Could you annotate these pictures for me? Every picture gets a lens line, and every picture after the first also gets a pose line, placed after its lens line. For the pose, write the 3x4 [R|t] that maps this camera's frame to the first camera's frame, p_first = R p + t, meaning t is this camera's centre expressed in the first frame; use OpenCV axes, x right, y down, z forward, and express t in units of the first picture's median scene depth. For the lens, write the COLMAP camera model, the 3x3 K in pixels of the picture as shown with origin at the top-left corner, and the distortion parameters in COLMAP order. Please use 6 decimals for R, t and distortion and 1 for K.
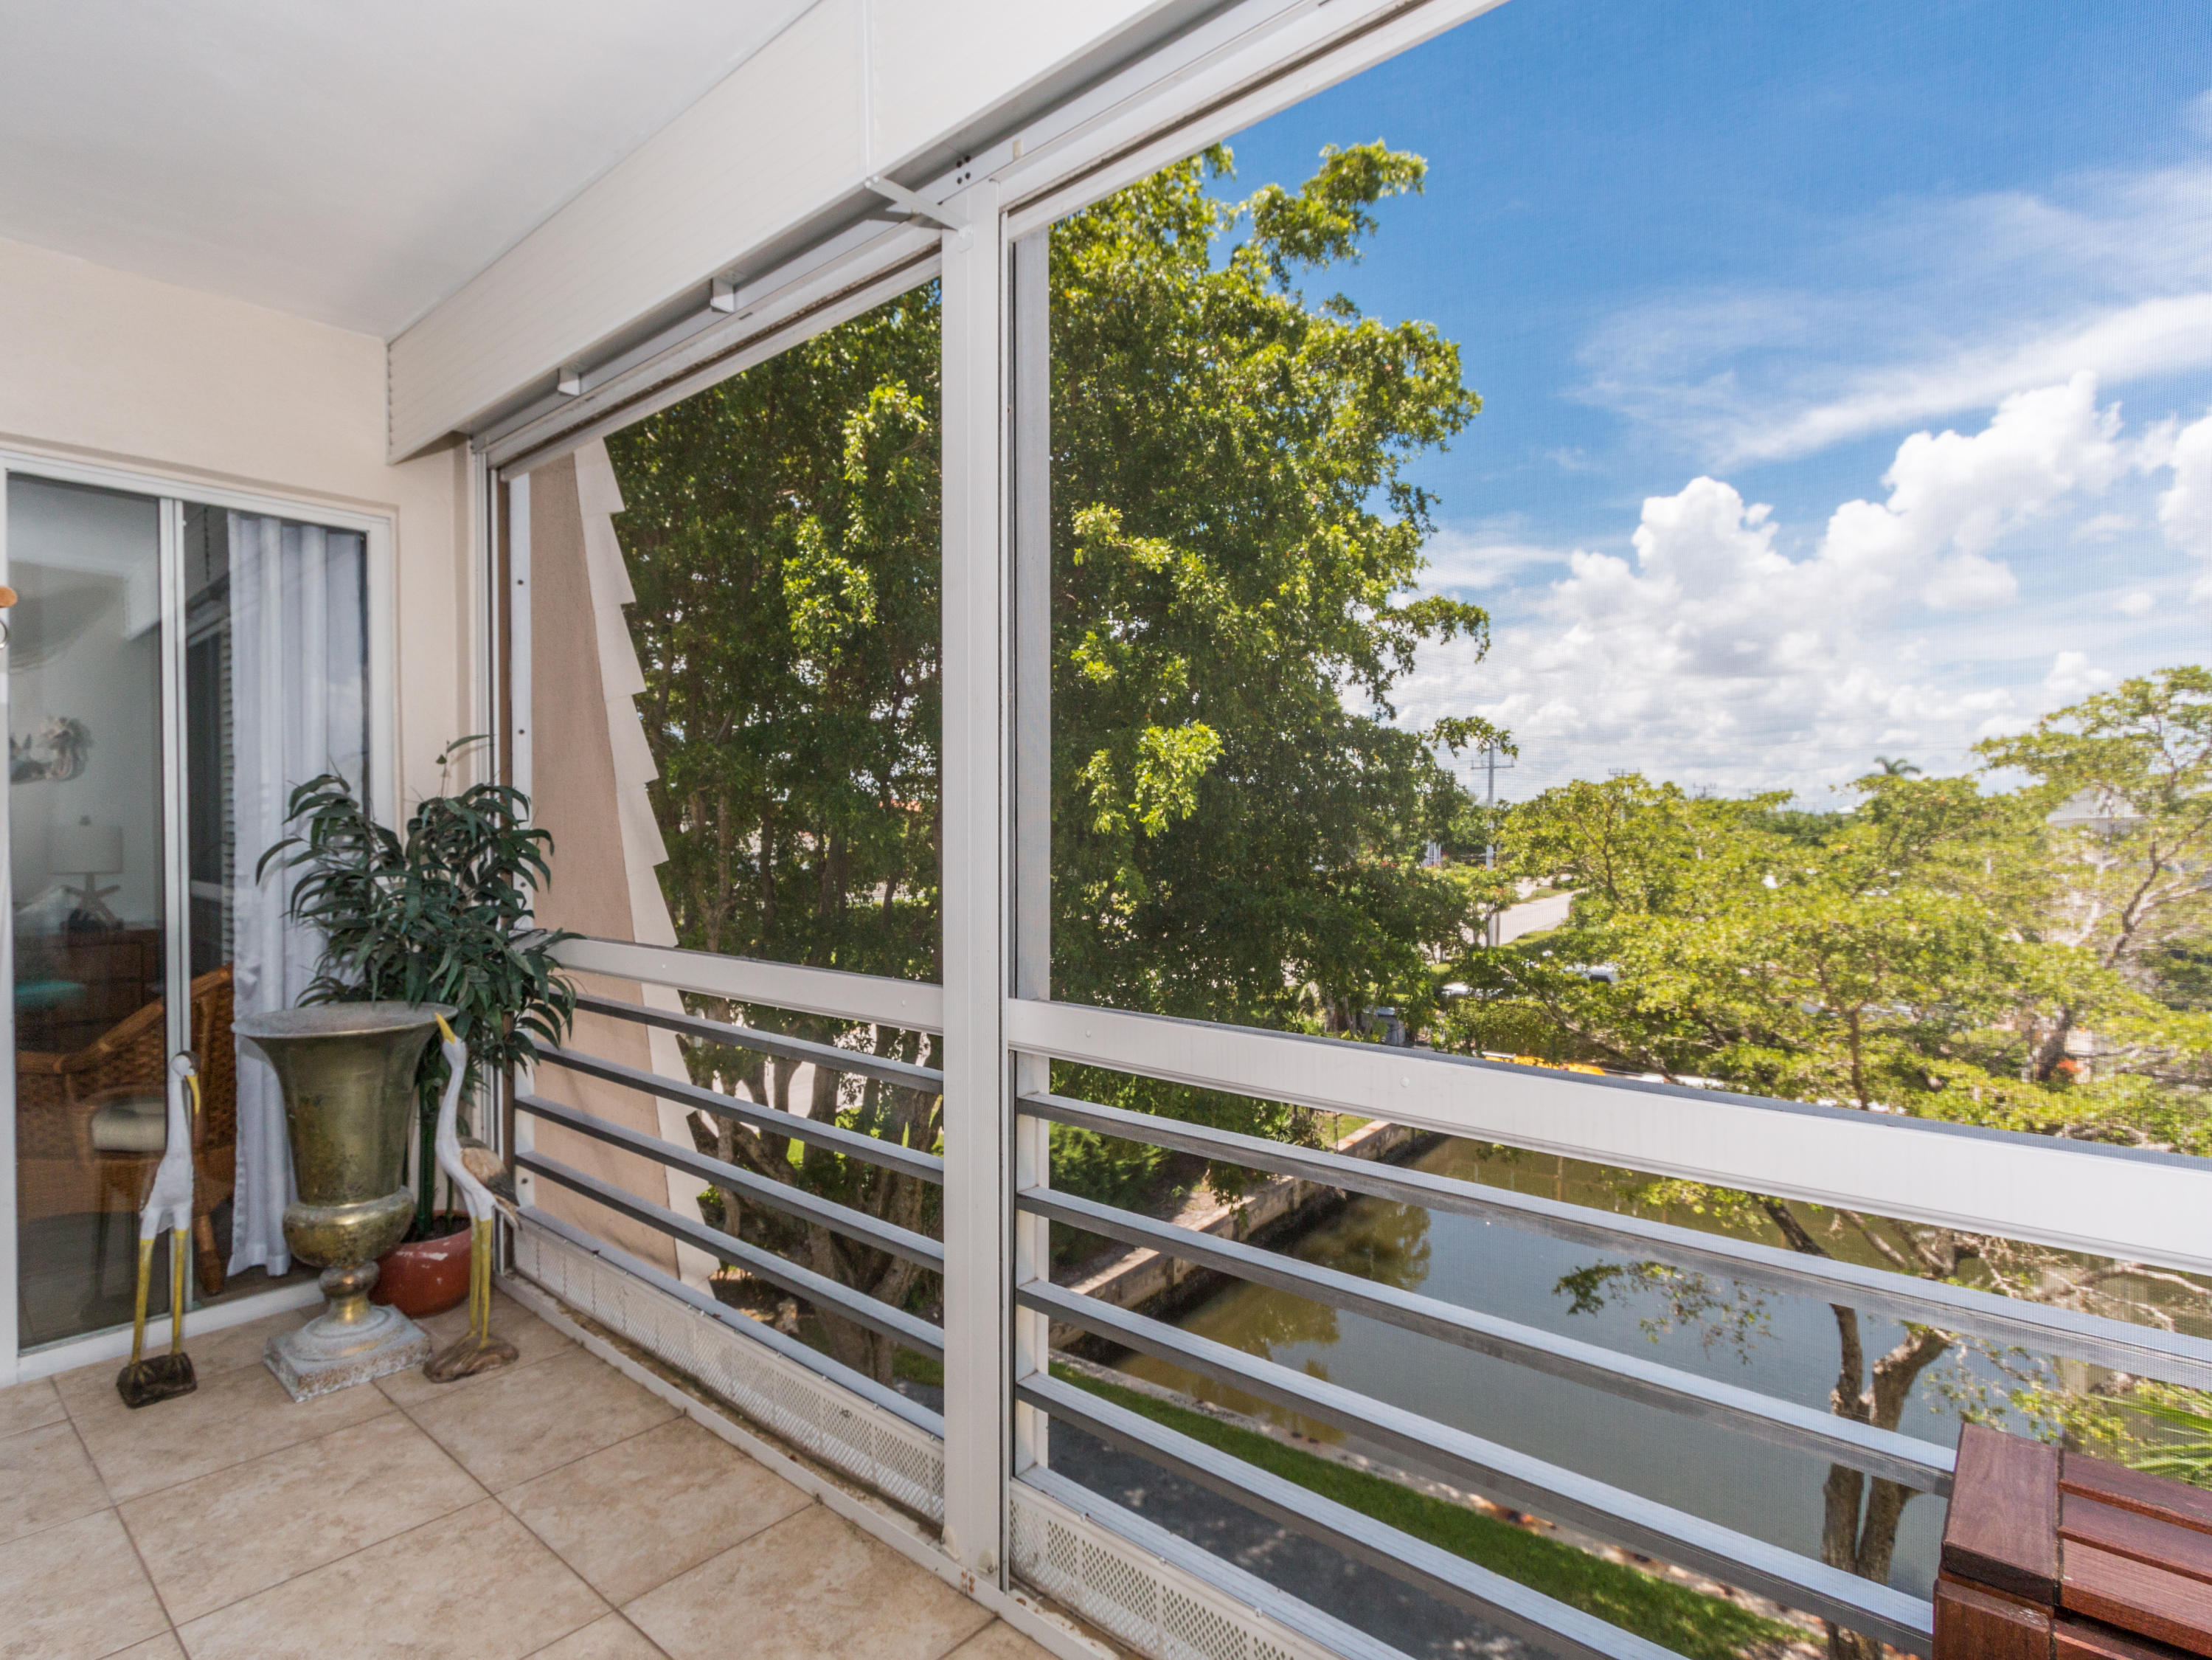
lens RADIAL K [[1131.9, 0, 1107.5], [0, 1131.9, 839.7], [0, 0, 1]] dist [0.010199, -0.000419]
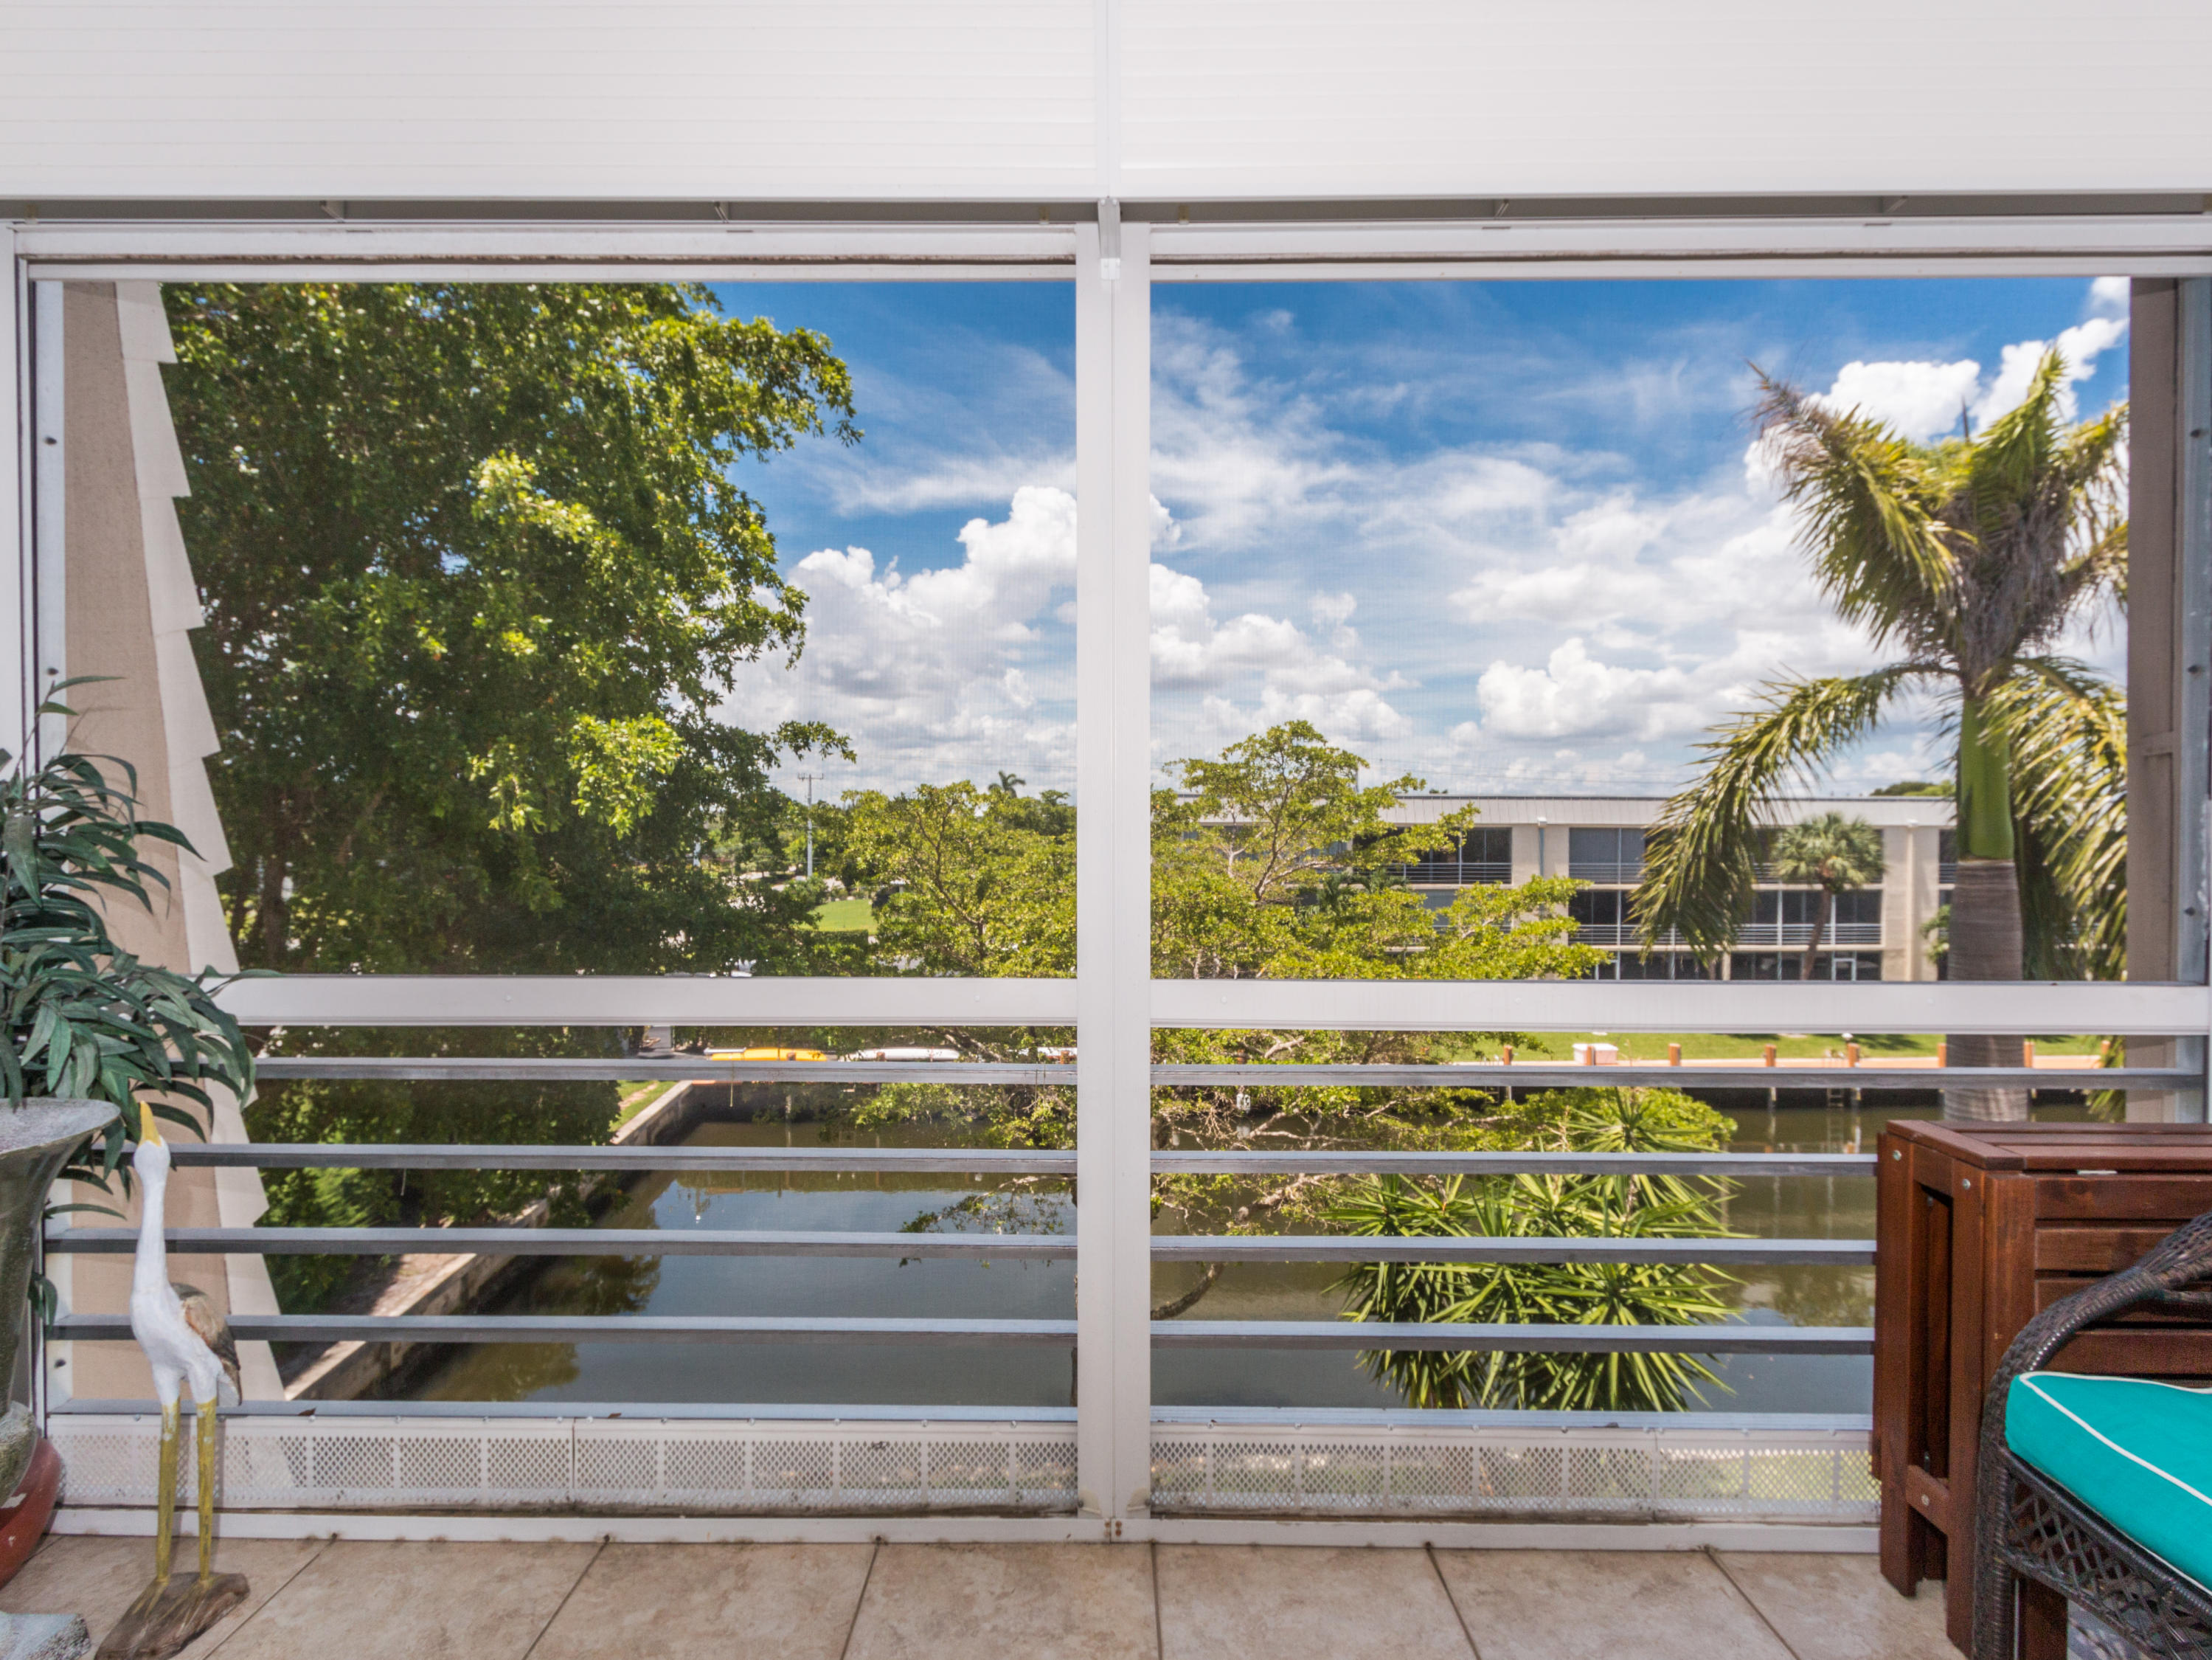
lens RADIAL K [[1119.0, 0, 1079.9], [0, 1119.0, 840.6], [0, 0, 1]] dist [0.057177, -0.000326]
pose [[0.772570, -0.004765, 0.634912, -0.194878], [0.004436, 0.999988, 0.002107, 0.000869], [-0.634914, 0.001188, 0.772582, 0.045120]]
